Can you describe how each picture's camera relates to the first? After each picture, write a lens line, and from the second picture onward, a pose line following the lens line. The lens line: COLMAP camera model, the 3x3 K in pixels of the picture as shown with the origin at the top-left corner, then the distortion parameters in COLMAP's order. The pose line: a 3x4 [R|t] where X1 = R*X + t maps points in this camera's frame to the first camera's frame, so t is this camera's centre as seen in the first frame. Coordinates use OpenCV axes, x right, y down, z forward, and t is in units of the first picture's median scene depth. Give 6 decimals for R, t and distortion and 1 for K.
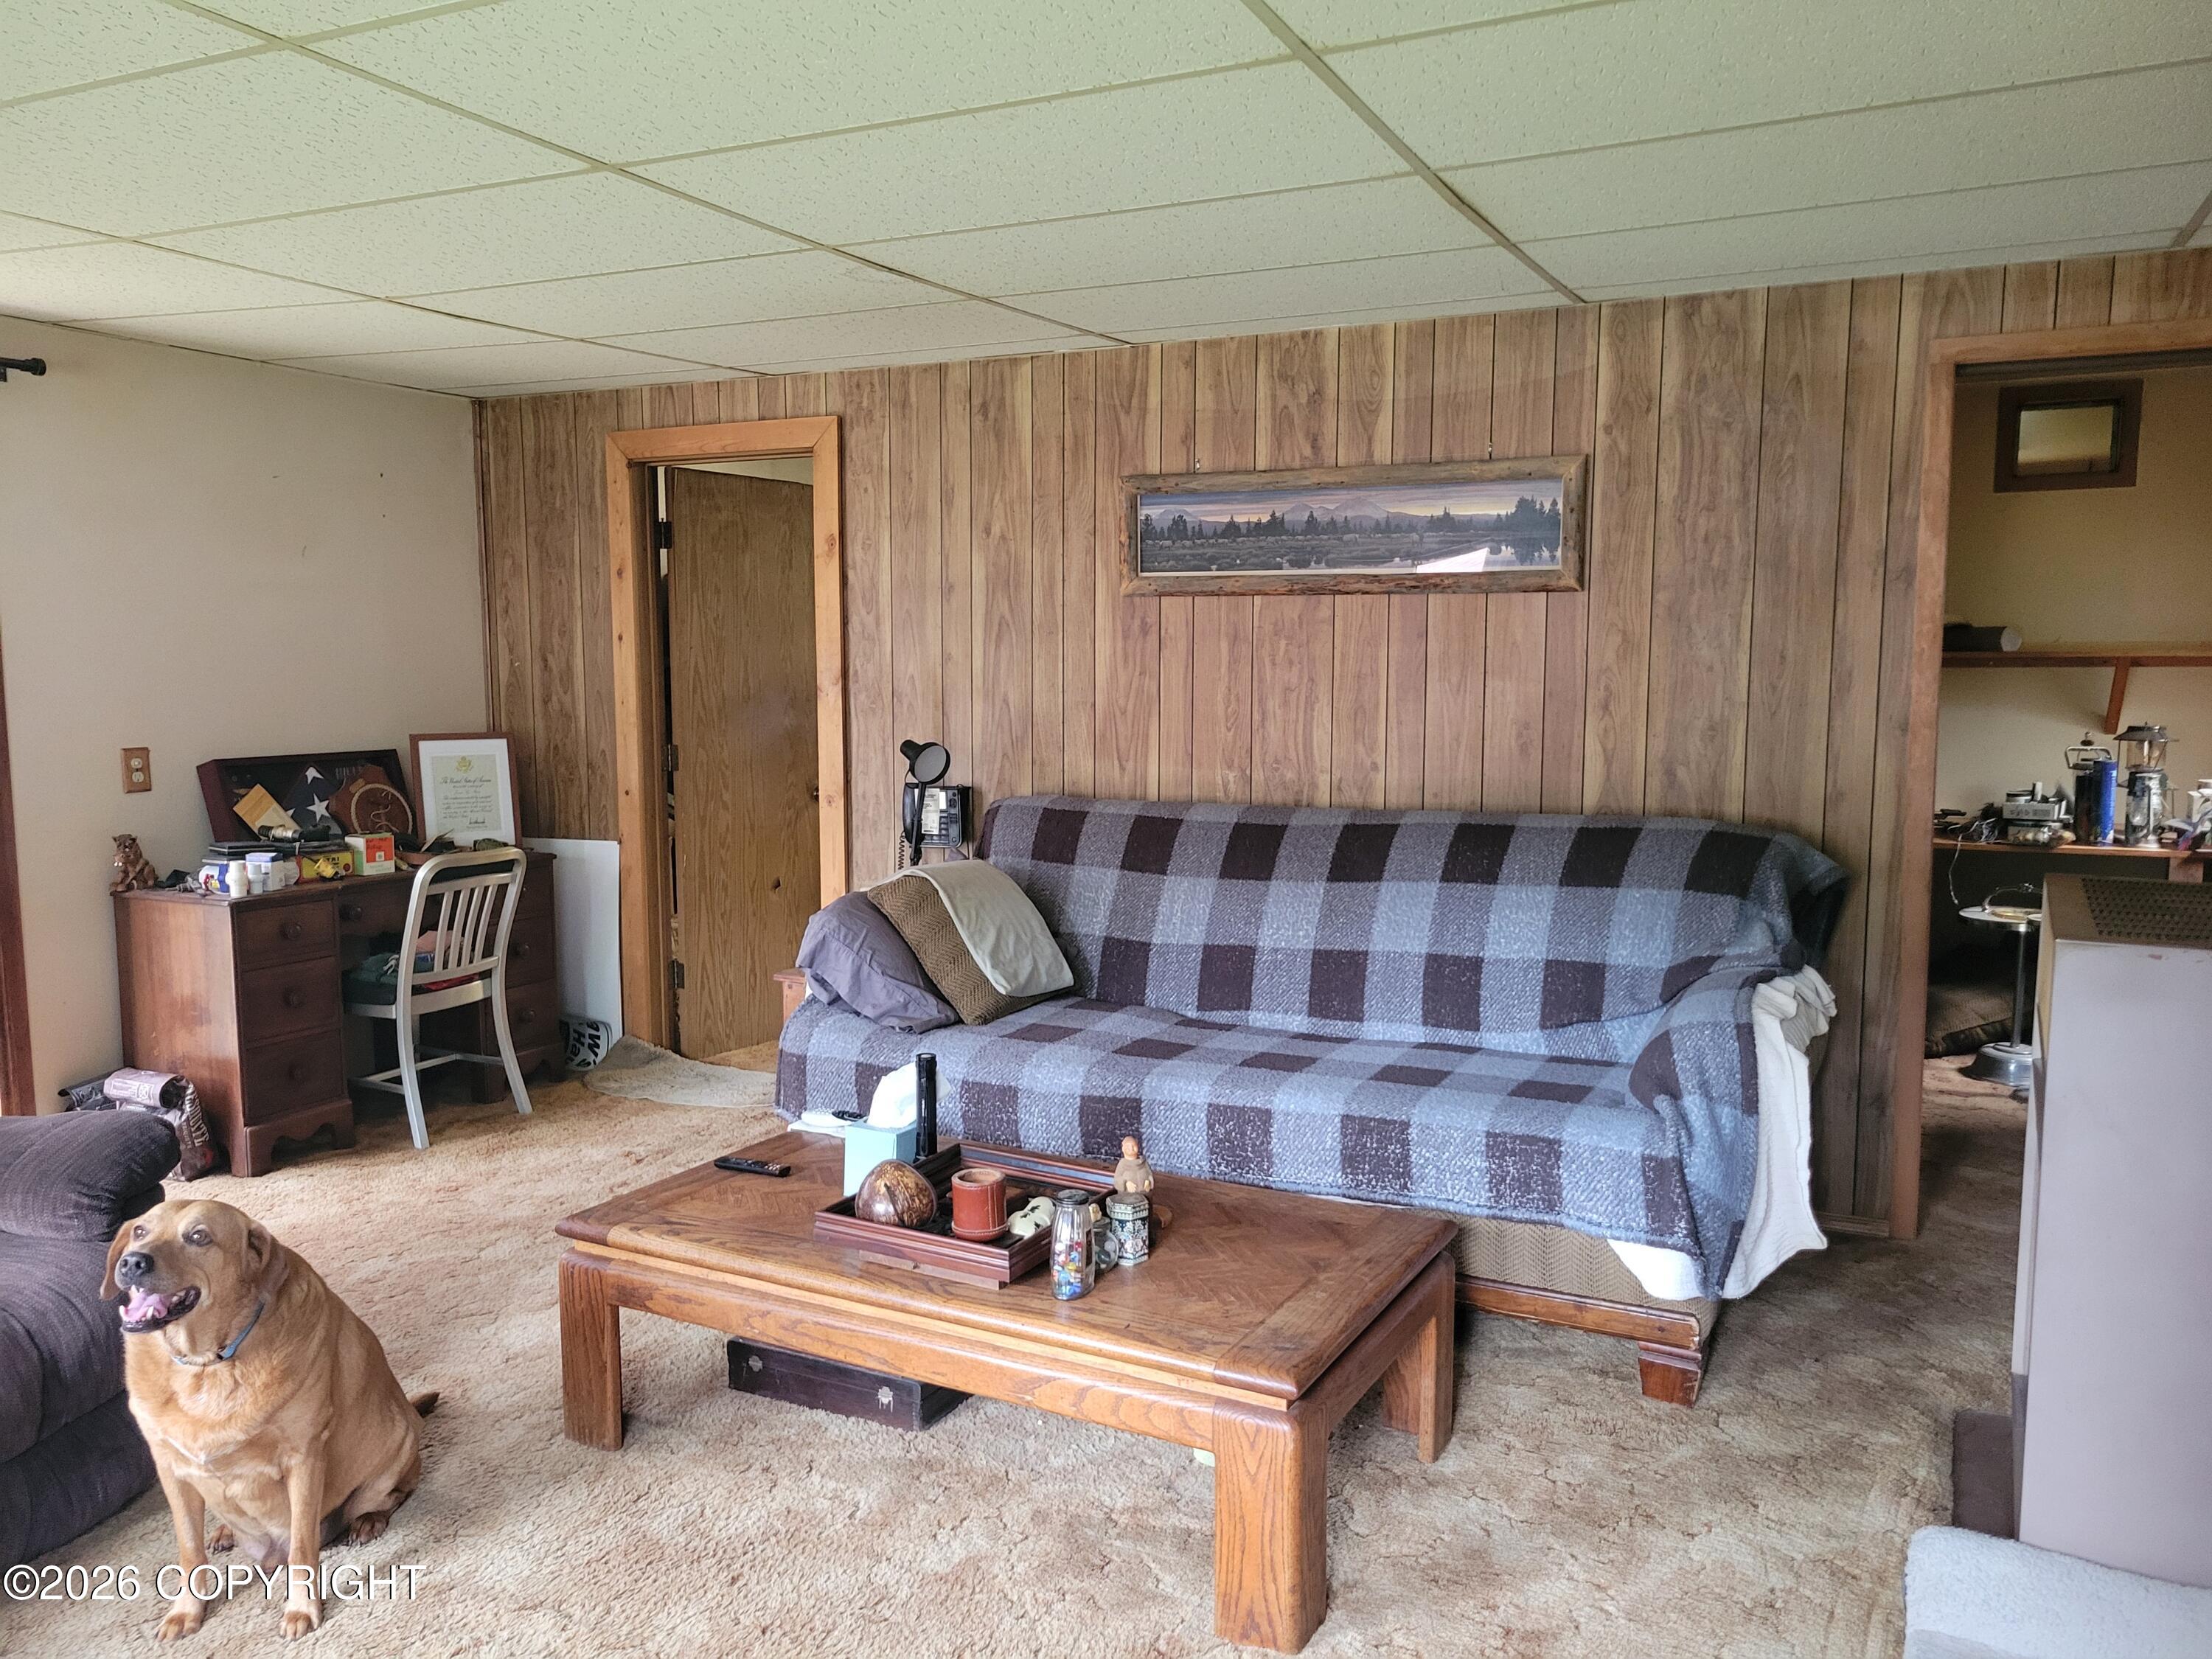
lens RADIAL K [[1688.2, 0, 1106.0], [0, 1688.2, 829.5], [0, 0, 1]] dist [0.008683, 0.005765]
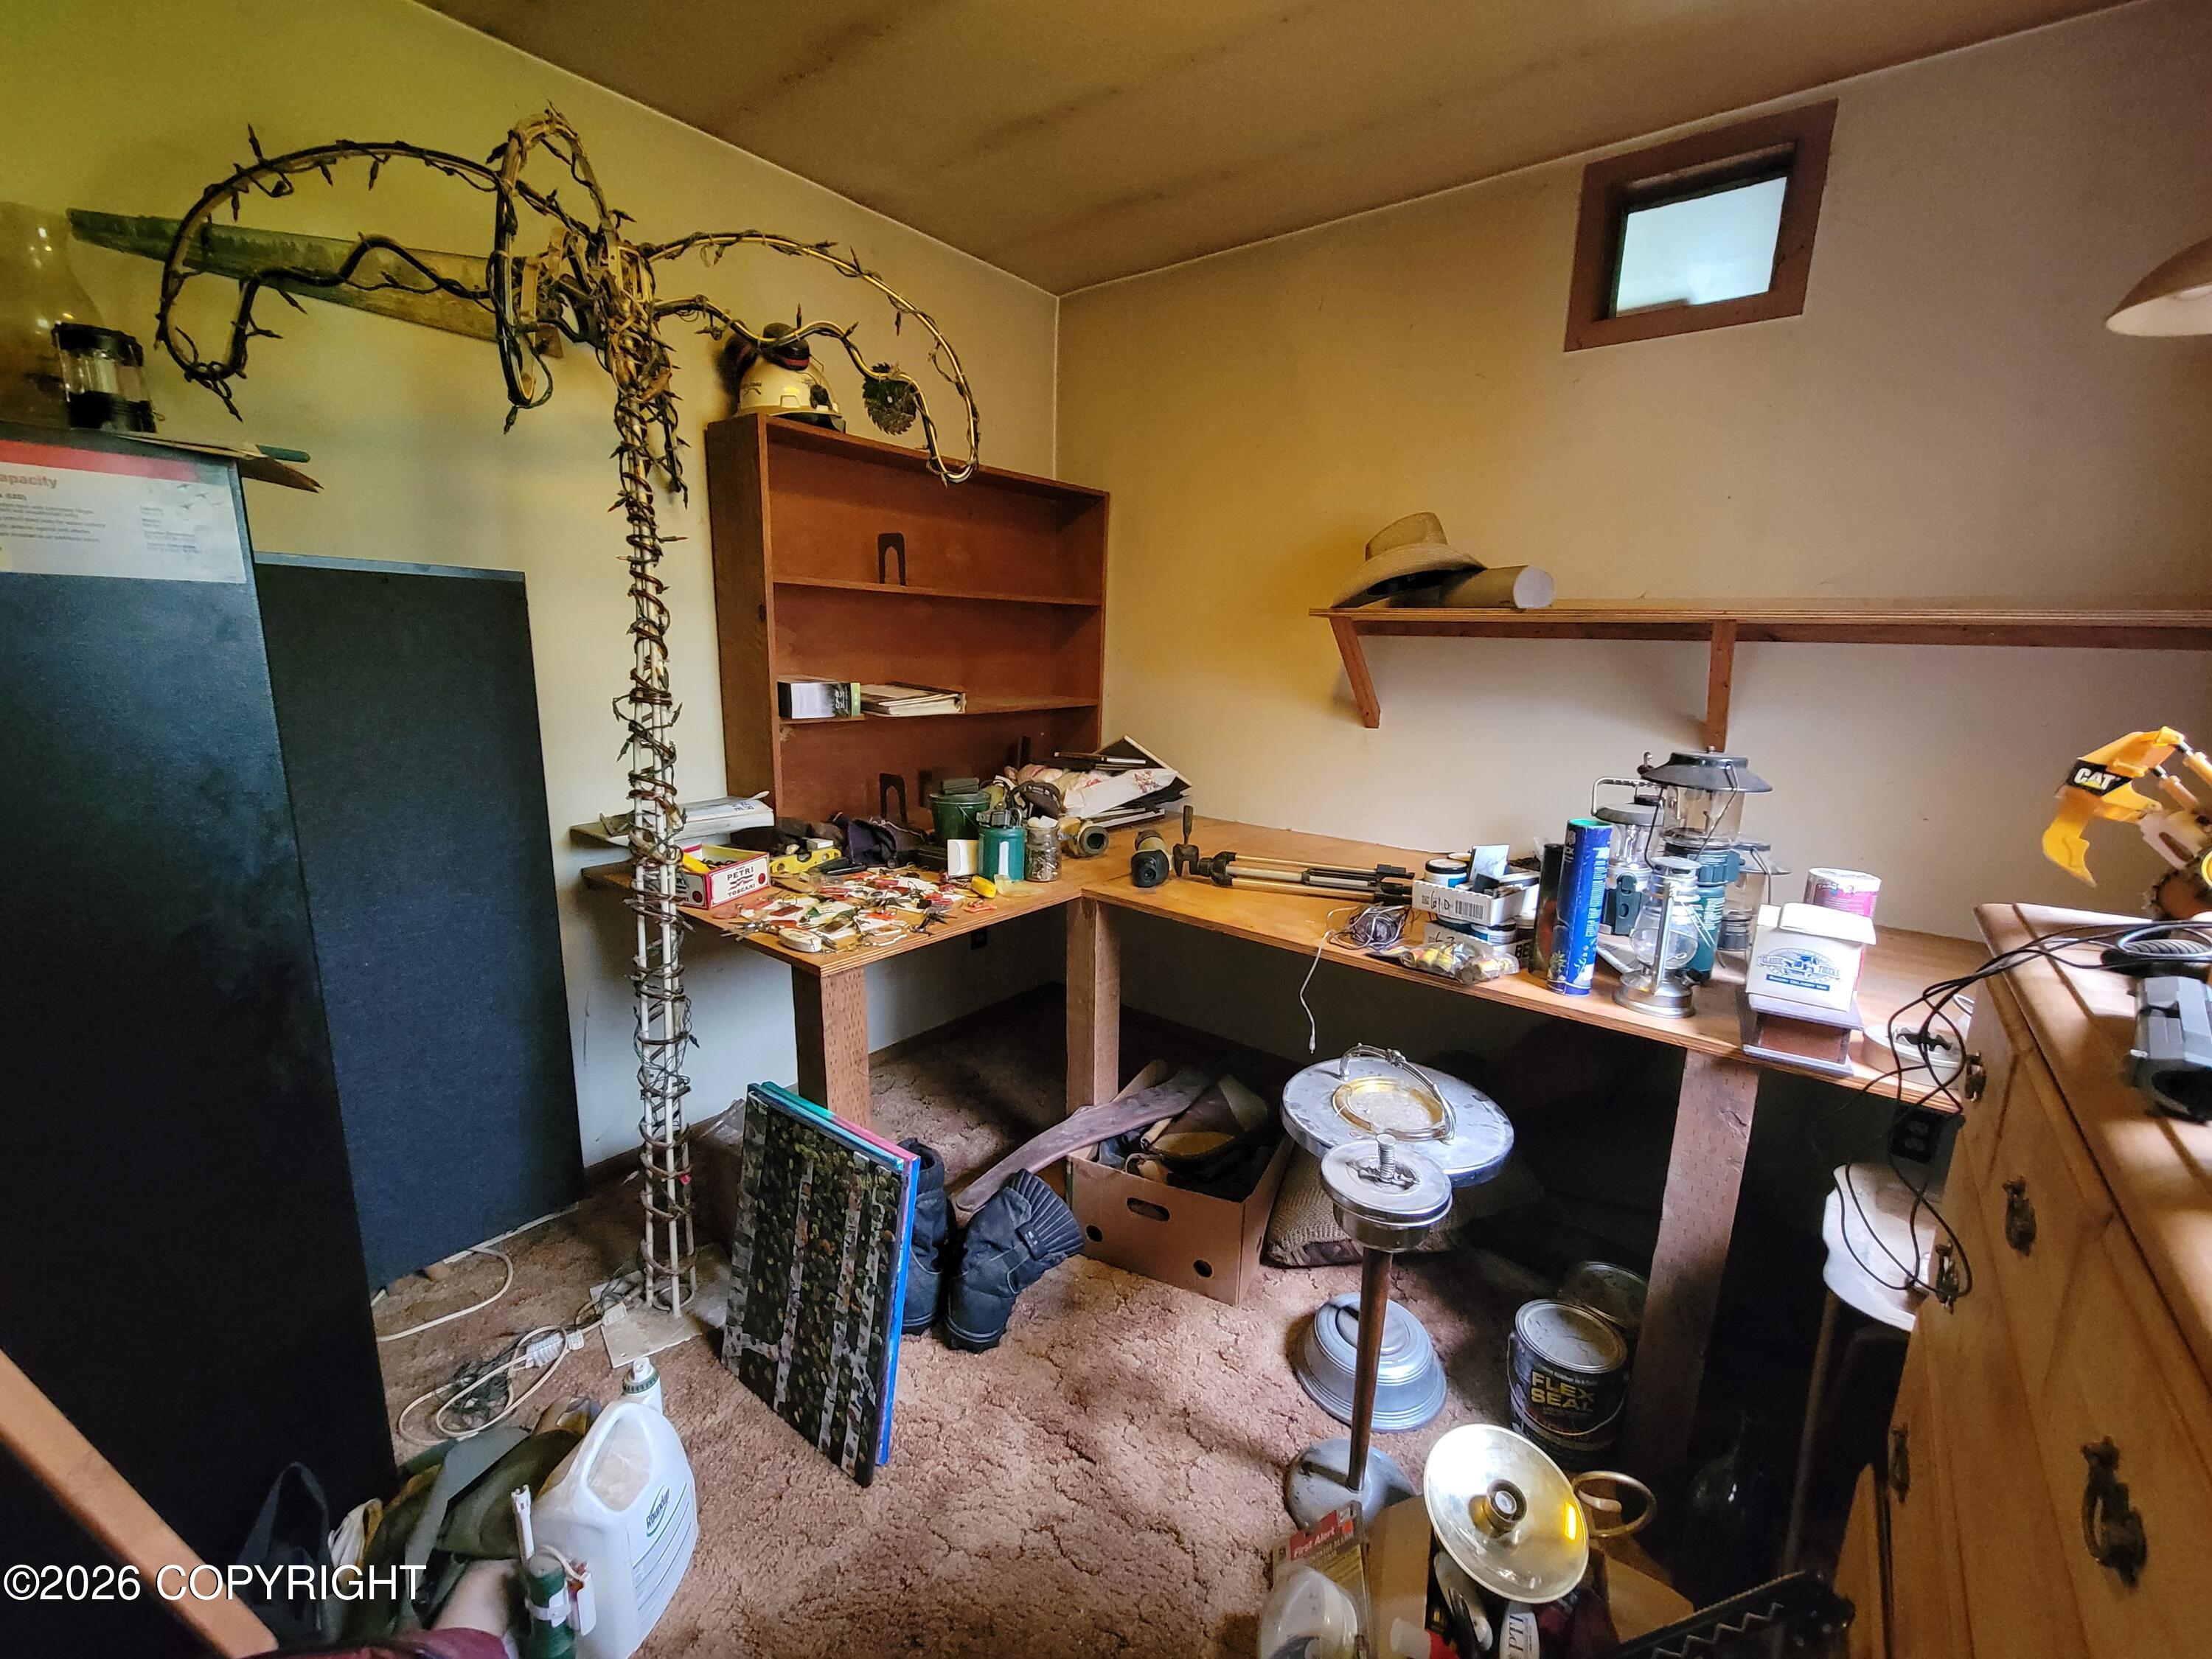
lens RADIAL K [[950.3, 0, 1106.0], [0, 950.3, 829.5], [0, 0, 1]] dist [0.000945, -0.000020]
pose [[0.977565, 0.069429, -0.198865, 0.462053], [-0.049830, 0.993544, 0.101920, -0.054869], [0.204657, -0.089723, 0.974713, 0.639455]]
